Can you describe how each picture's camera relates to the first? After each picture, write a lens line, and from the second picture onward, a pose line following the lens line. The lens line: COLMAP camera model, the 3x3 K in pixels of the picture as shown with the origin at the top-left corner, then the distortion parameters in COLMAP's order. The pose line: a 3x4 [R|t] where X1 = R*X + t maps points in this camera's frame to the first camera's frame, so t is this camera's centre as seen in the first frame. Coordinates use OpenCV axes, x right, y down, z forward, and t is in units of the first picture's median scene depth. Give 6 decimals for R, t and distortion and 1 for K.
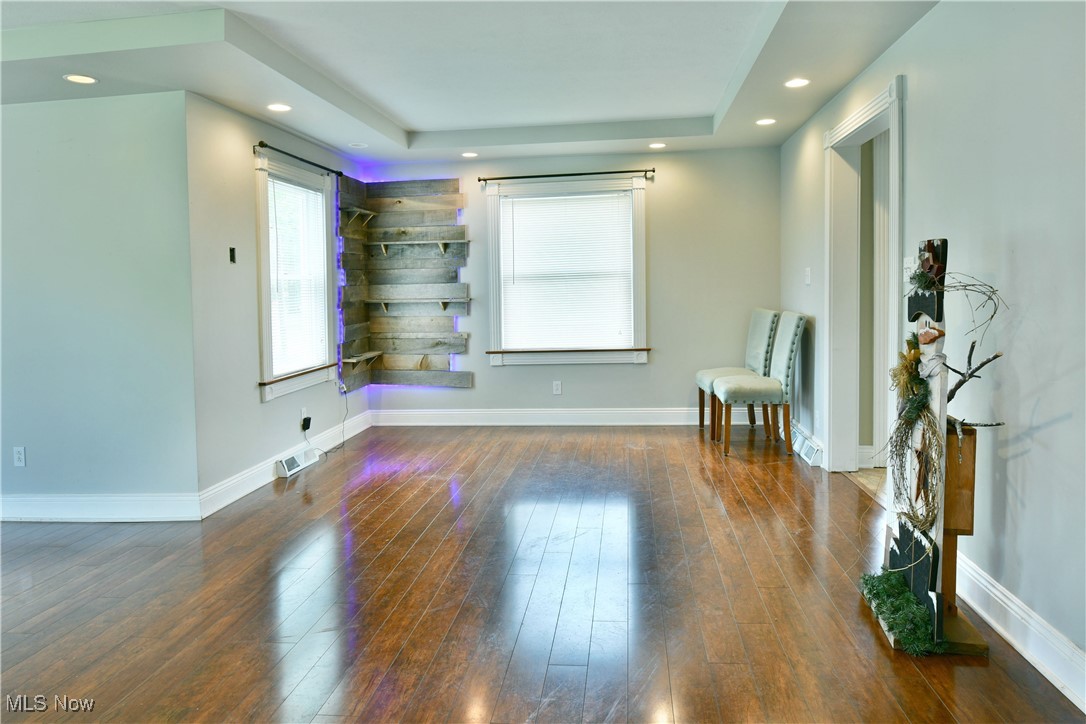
lens RADIAL K [[676.4, 0, 544.5], [0, 676.4, 351.0], [0, 0, 1]] dist [-0.015573, -0.006795]
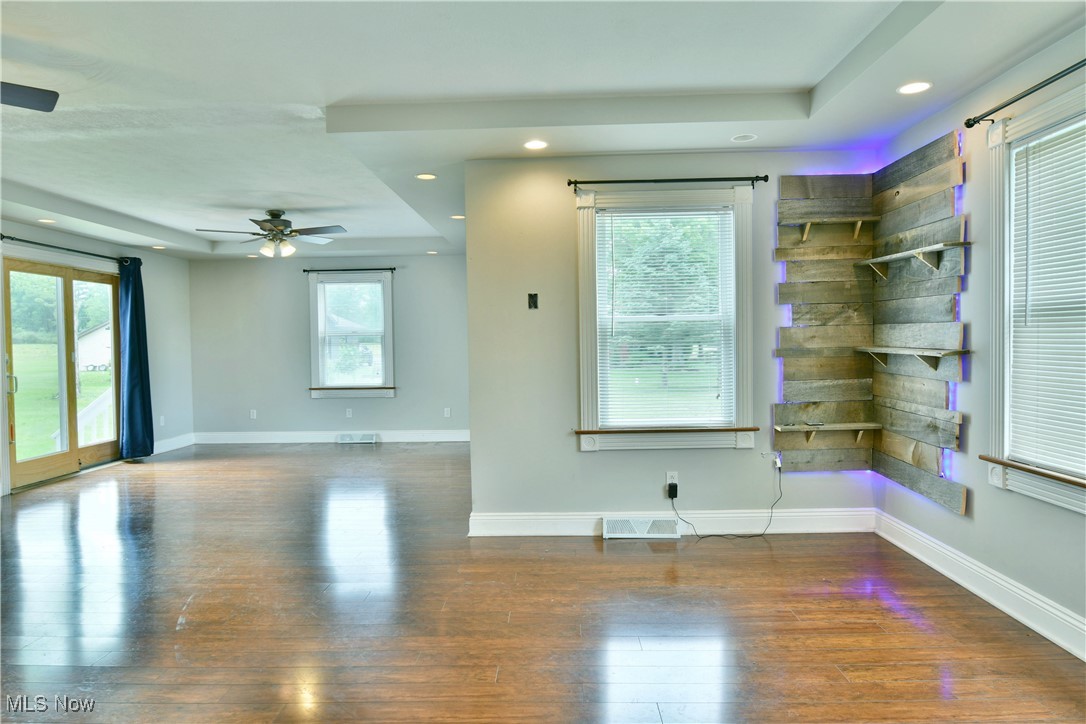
lens RADIAL K [[676.4, 0, 545.4], [0, 676.4, 369.6], [0, 0, 1]] dist [-0.015573, -0.006795]
pose [[0.097682, 0.072536, -0.992571, 0.399312], [-0.078677, 0.994782, 0.064954, -0.074652], [0.992103, 0.071747, 0.102879, 0.644025]]
